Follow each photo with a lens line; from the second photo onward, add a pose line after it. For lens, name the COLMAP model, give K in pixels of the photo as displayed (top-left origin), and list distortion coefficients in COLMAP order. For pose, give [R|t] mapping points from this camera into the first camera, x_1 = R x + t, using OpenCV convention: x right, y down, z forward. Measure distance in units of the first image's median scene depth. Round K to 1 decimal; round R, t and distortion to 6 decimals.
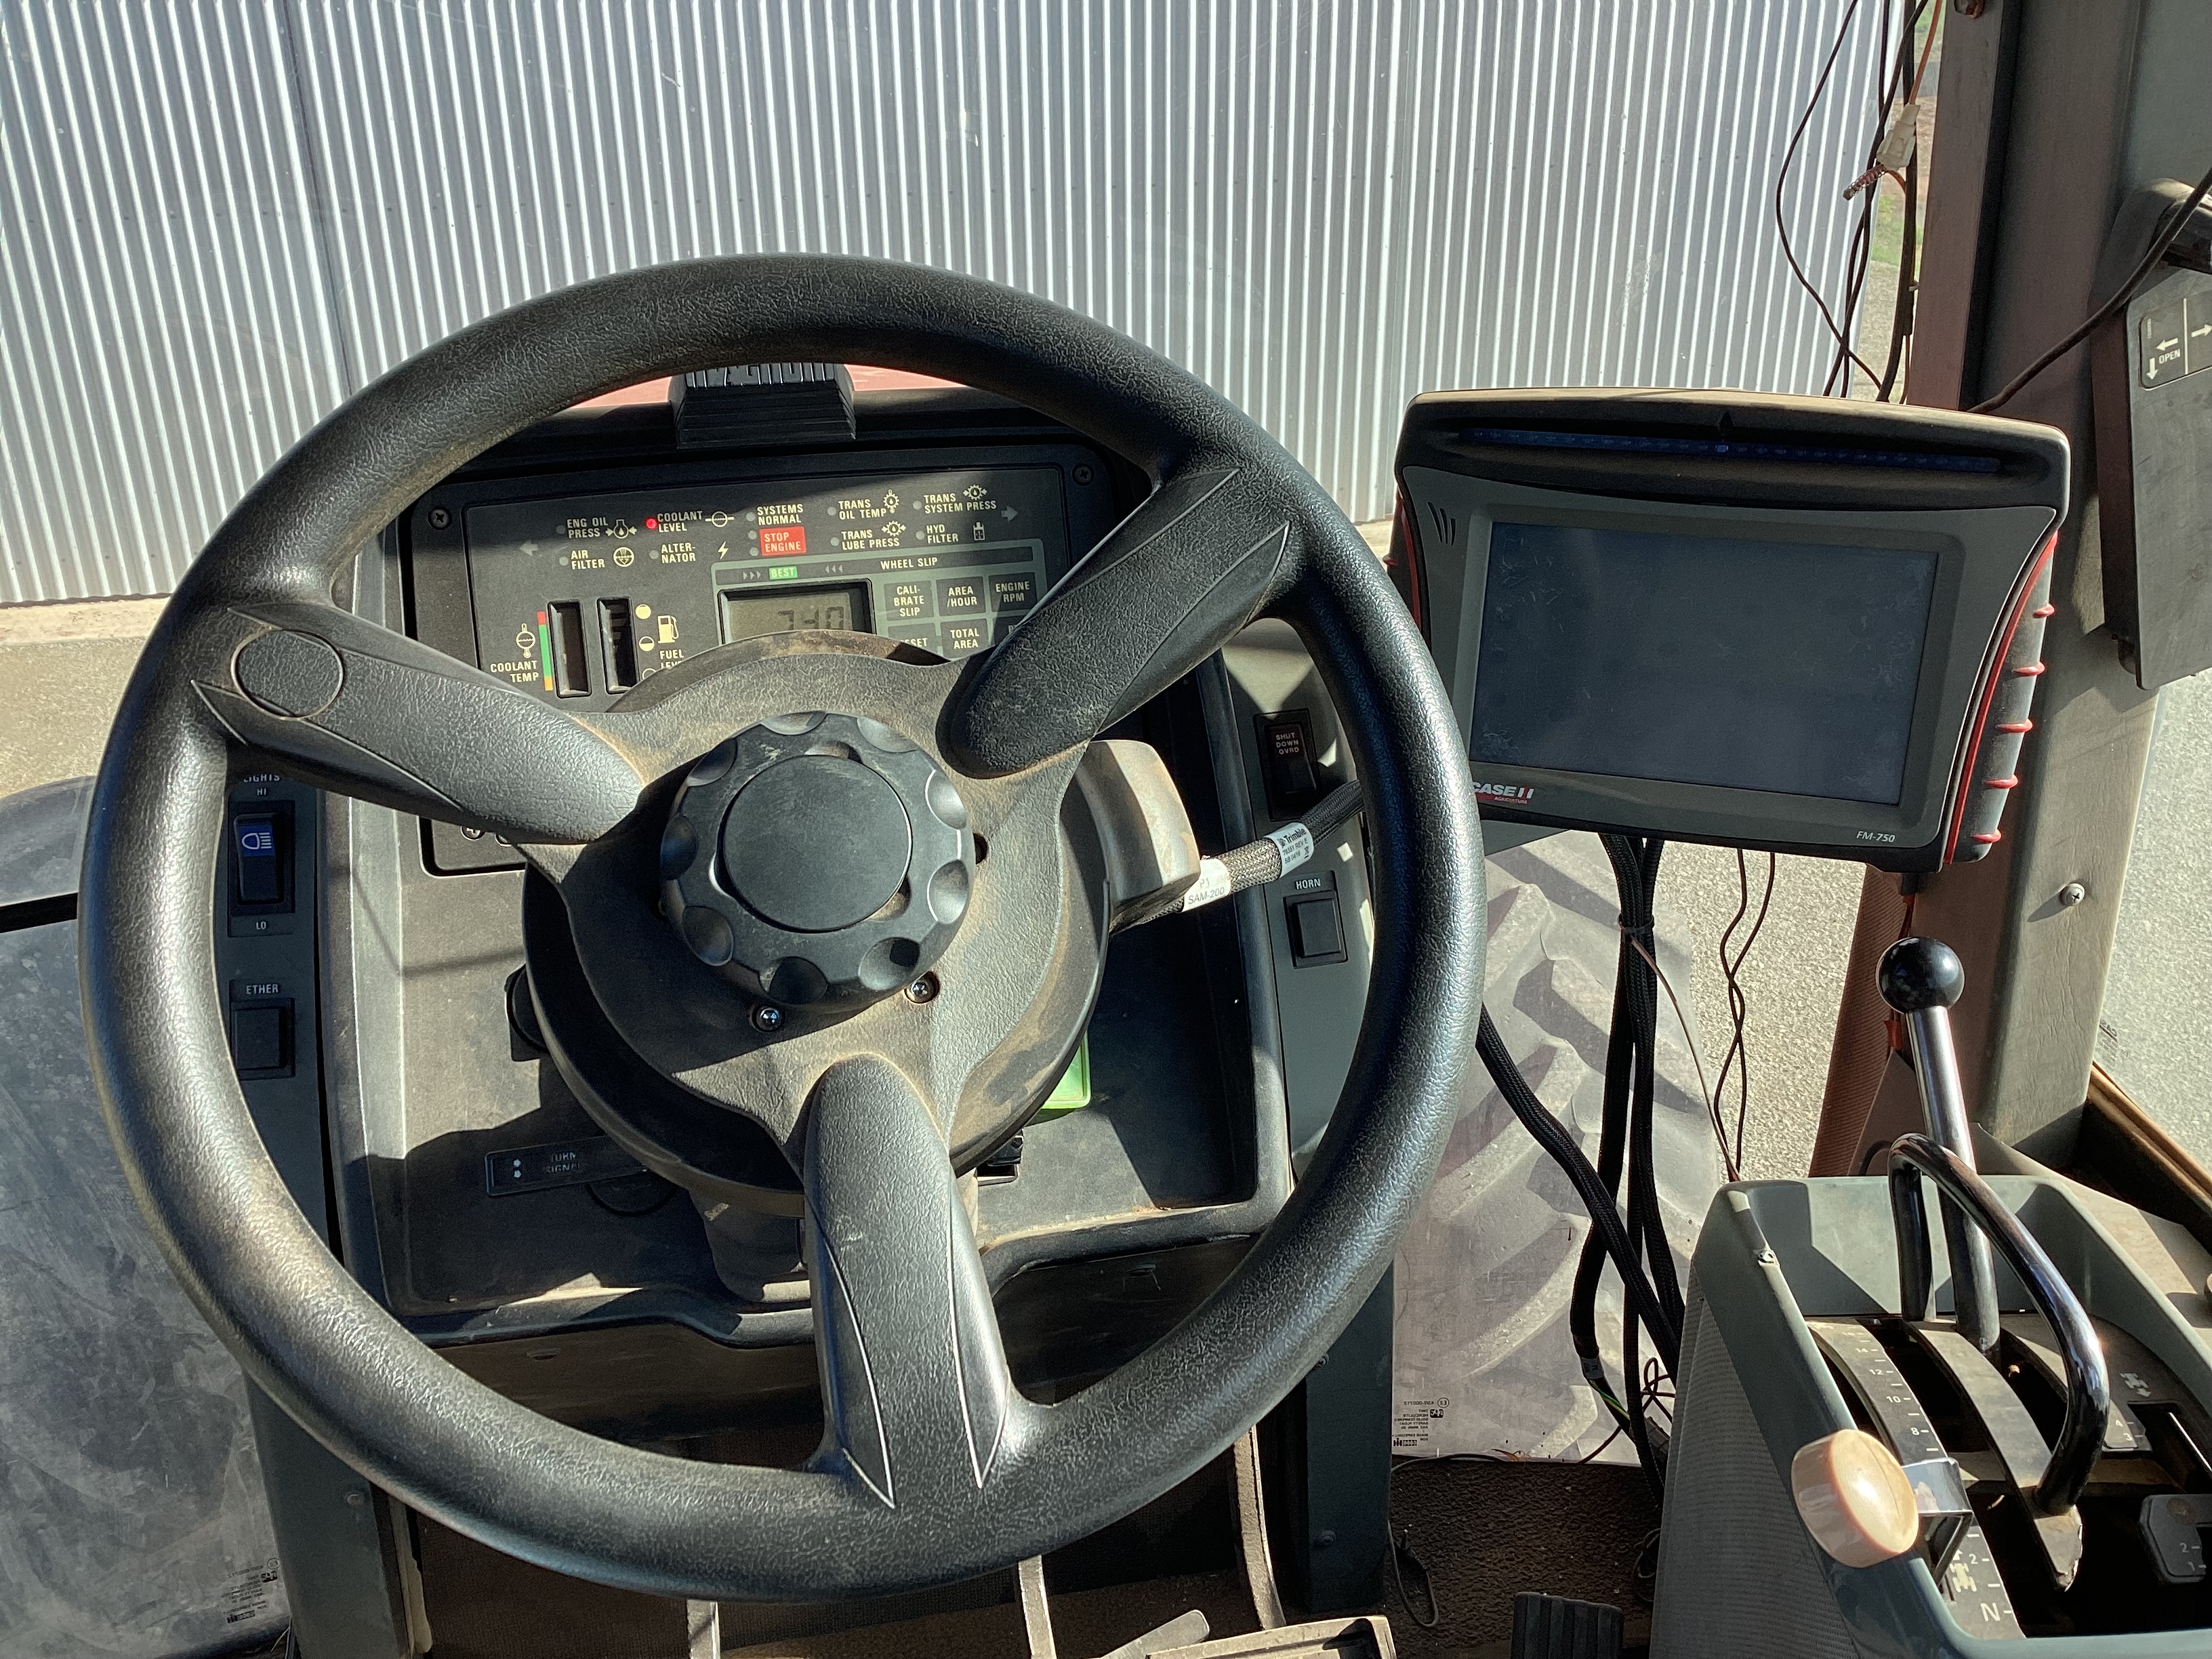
lens RADIAL K [[1987.2, 0, 1106.0], [0, 1987.2, 829.5], [0, 0, 1]] dist [0.100745, -0.184466]
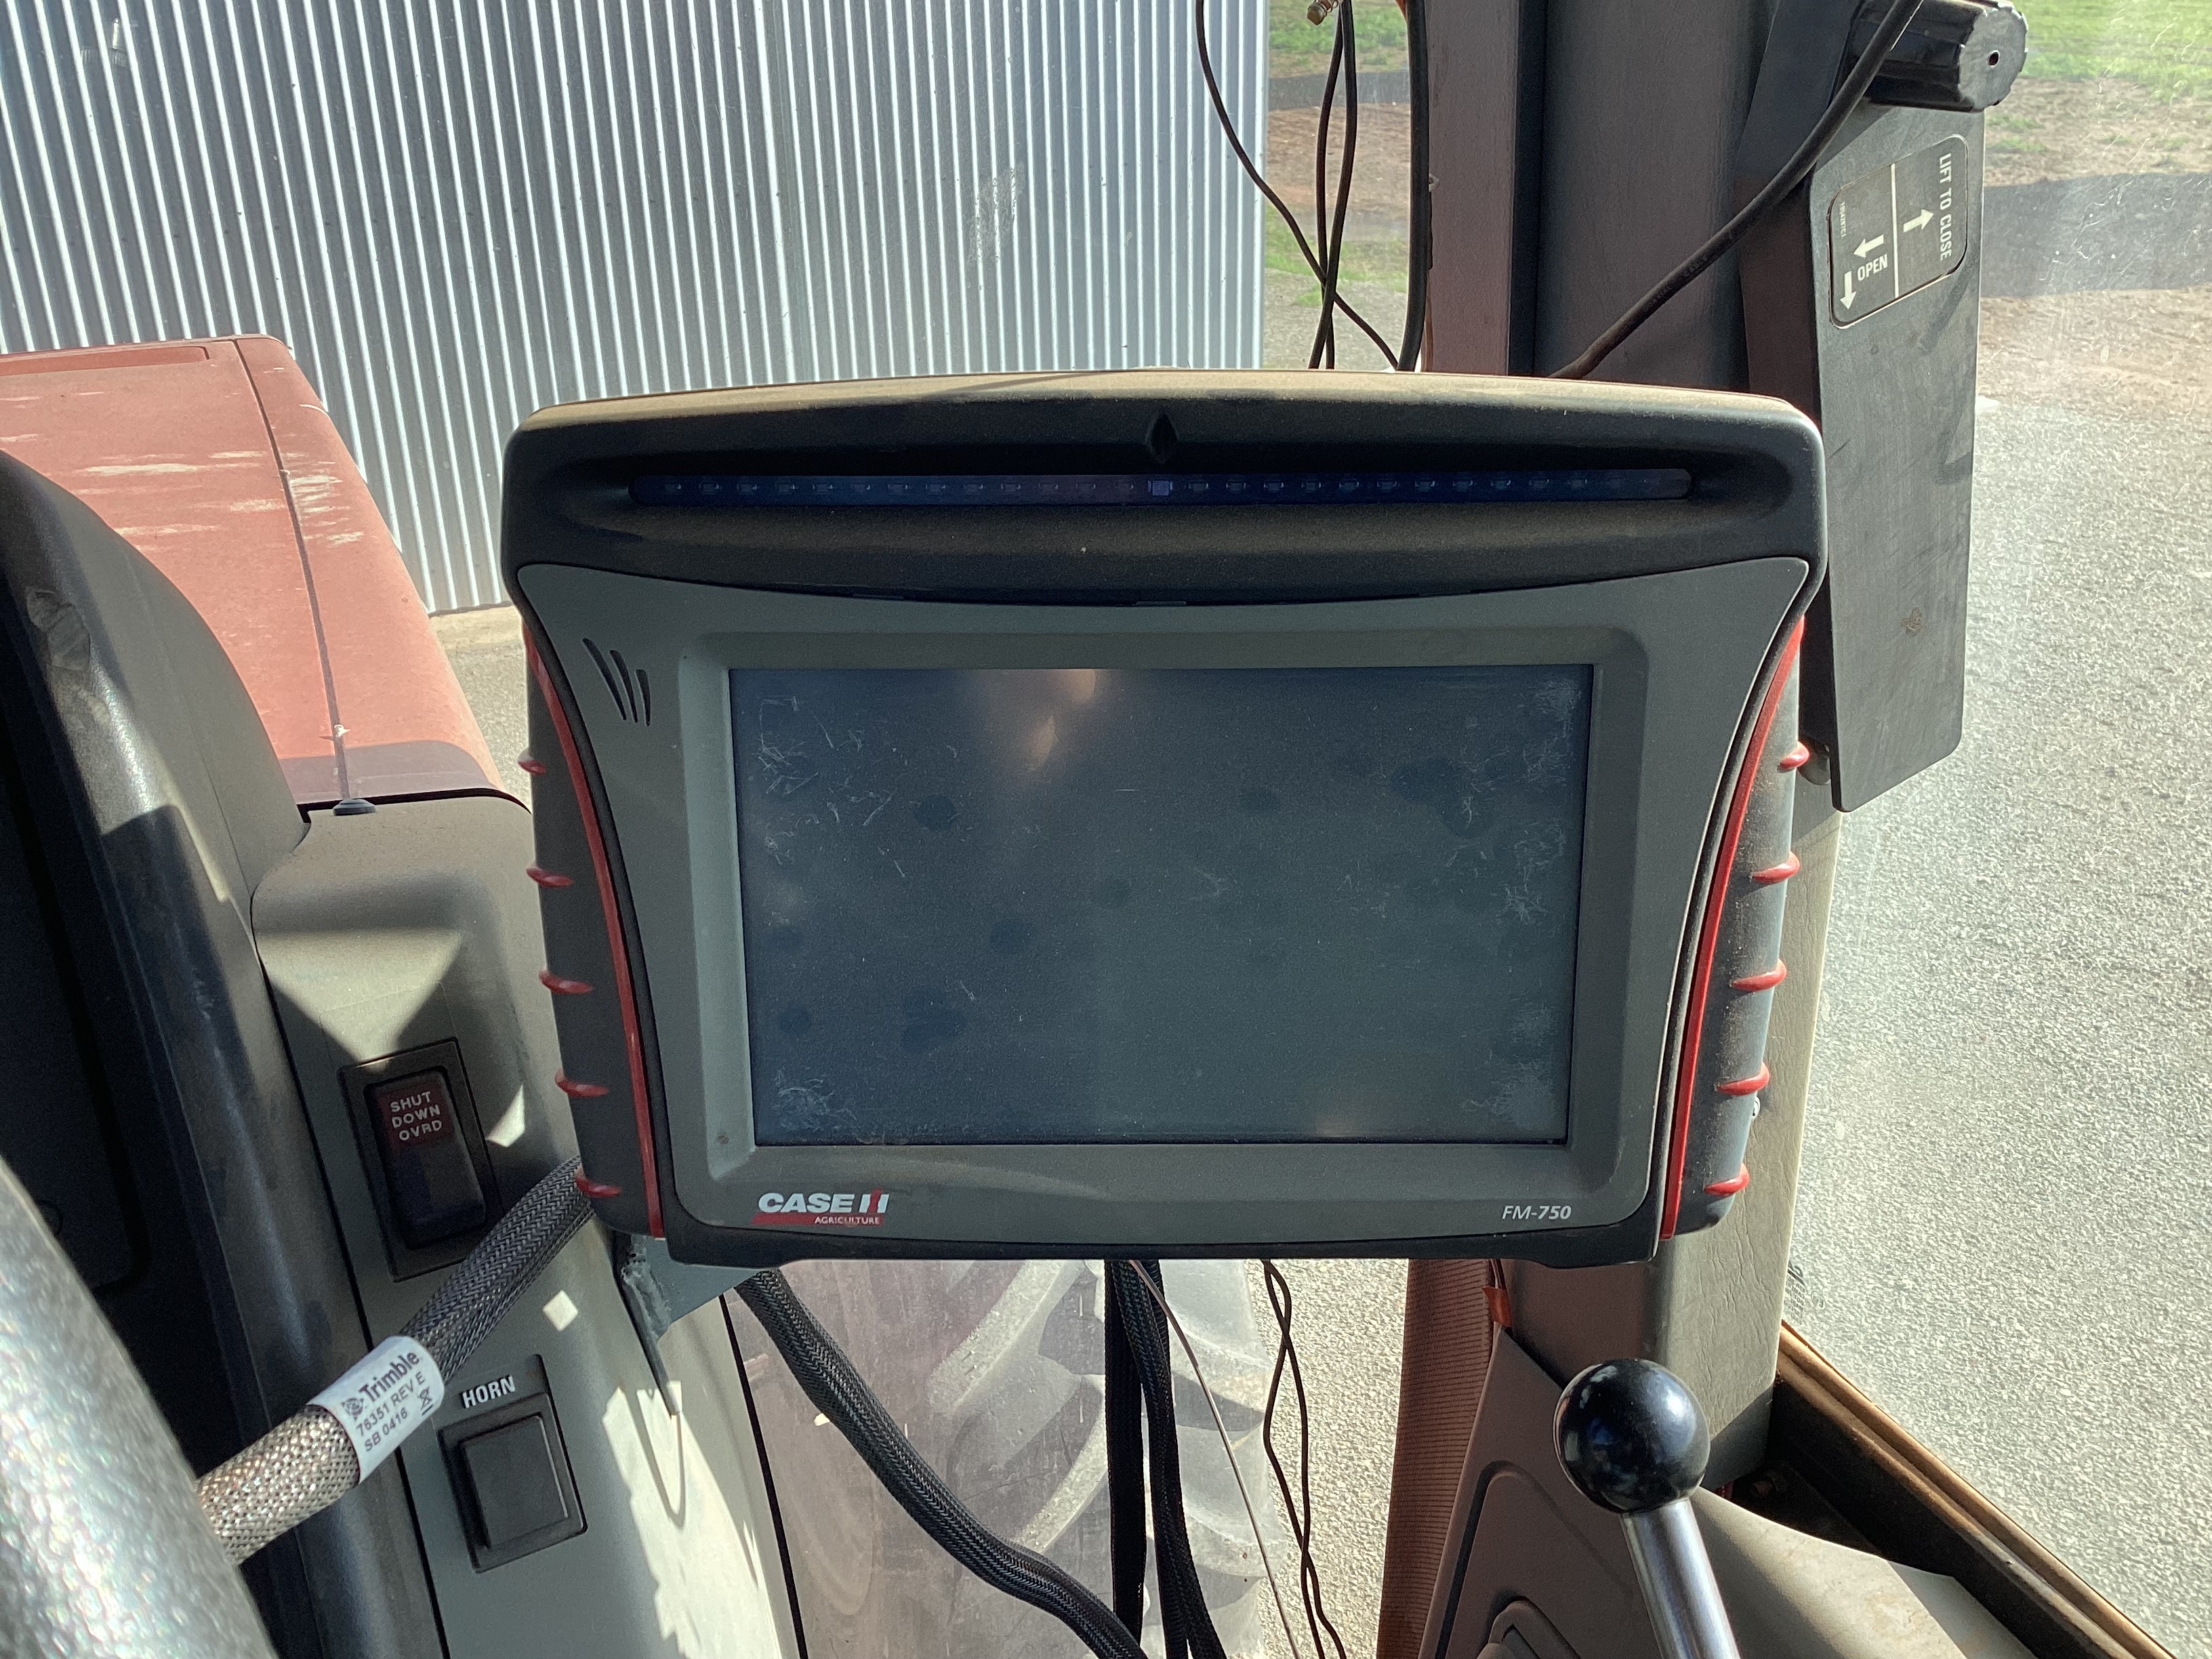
lens RADIAL K [[1987.2, 0, 1106.0], [0, 1987.2, 829.5], [0, 0, 1]] dist [0.100745, -0.184466]
pose [[0.960714, -0.118615, 0.250914, 0.151159], [0.122656, 0.992449, -0.000470, -0.101128], [-0.248964, 0.031228, 0.968009, 0.498424]]
